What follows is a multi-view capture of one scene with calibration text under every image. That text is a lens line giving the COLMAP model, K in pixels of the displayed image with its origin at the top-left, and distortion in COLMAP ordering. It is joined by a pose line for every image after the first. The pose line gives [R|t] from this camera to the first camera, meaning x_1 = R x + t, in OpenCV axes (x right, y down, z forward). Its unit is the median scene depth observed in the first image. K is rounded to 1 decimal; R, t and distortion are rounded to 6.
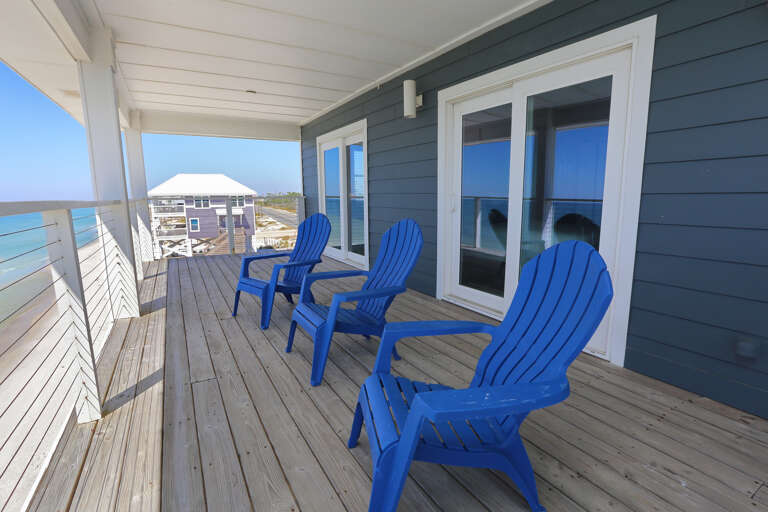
lens RADIAL K [[385.4, 0, 380.2], [0, 385.4, 251.4], [0, 0, 1]] dist [-0.055233, 0.023634]
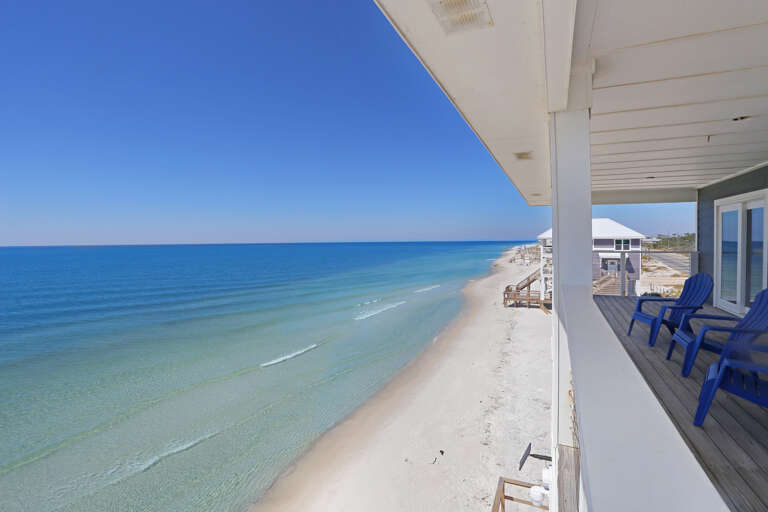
lens RADIAL K [[385.4, 0, 380.2], [0, 385.4, 251.4], [0, 0, 1]] dist [-0.055233, 0.023634]
pose [[0.607550, 0.031445, -0.793659, 0.113458], [-0.111579, 0.992686, -0.046084, 0.007888], [0.786405, 0.116554, 0.606615, -0.413544]]
